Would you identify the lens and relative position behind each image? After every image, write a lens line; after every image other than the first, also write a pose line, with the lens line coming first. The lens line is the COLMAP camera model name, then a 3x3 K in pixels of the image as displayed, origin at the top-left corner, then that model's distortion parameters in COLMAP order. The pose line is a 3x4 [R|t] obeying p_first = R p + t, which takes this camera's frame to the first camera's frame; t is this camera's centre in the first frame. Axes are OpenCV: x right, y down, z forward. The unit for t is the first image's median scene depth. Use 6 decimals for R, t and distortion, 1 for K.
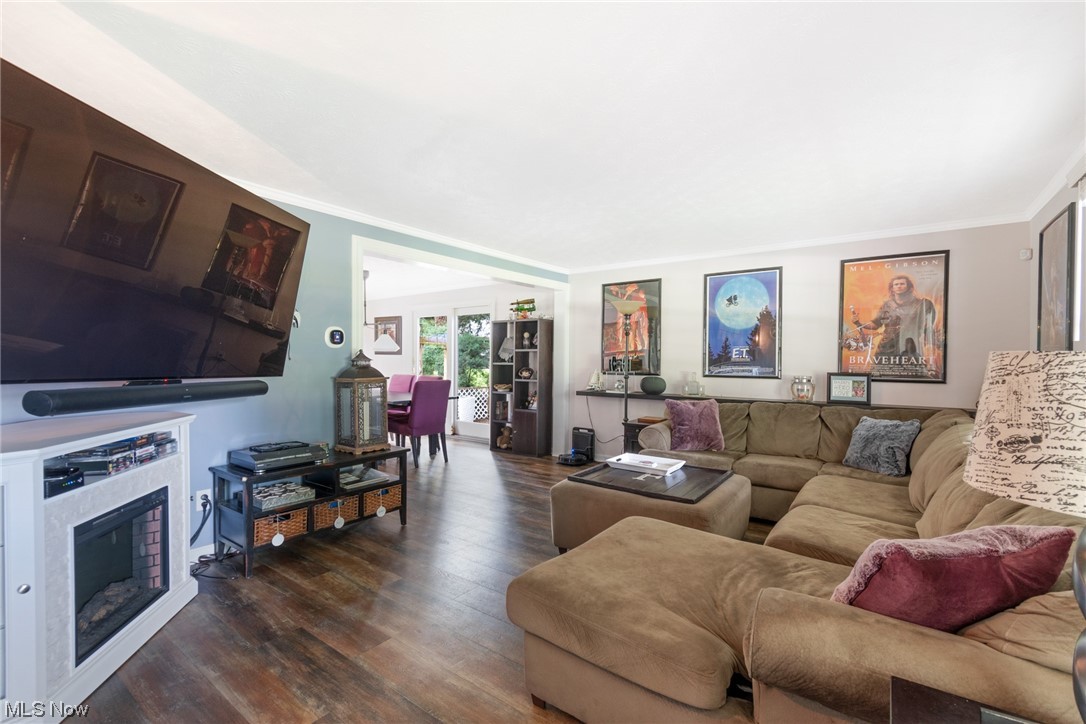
lens RADIAL K [[482.9, 0, 540.5], [0, 482.9, 364.9], [0, 0, 1]] dist [0.004926, -0.000707]
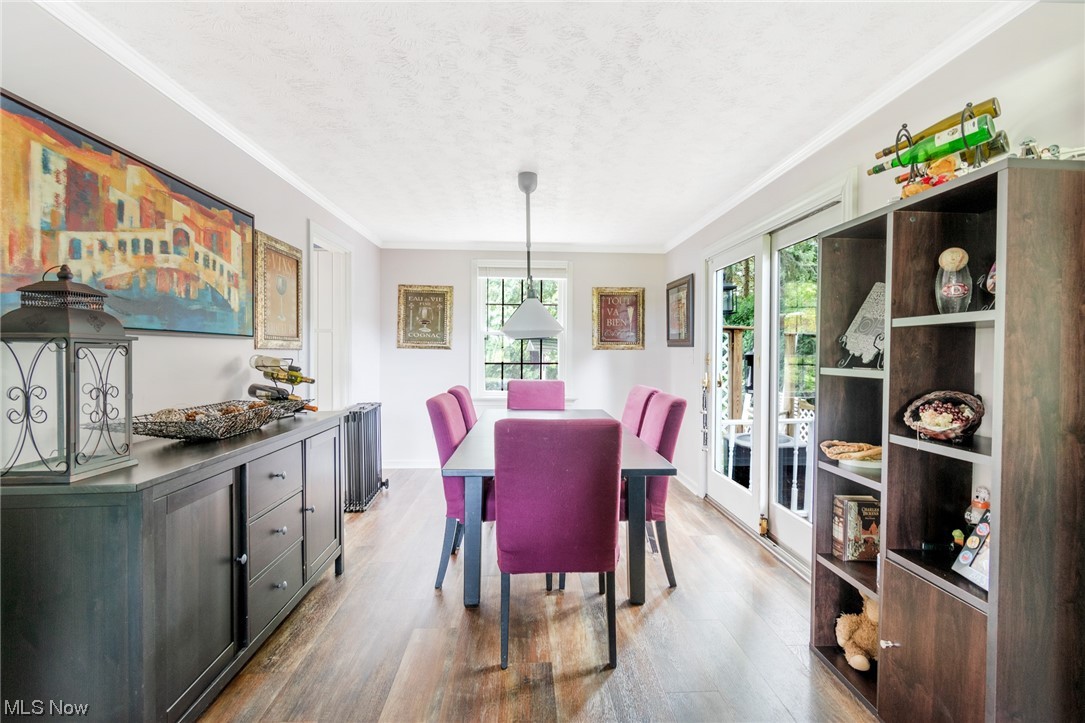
lens RADIAL K [[482.4, 0, 544.3], [0, 482.4, 356.1], [0, 0, 1]] dist [0.004926, -0.000707]
pose [[0.624701, -0.000913, -0.780863, 0.033614], [0.001864, 0.999998, 0.000323, -0.012951], [0.780862, -0.001657, 0.624702, 0.685627]]
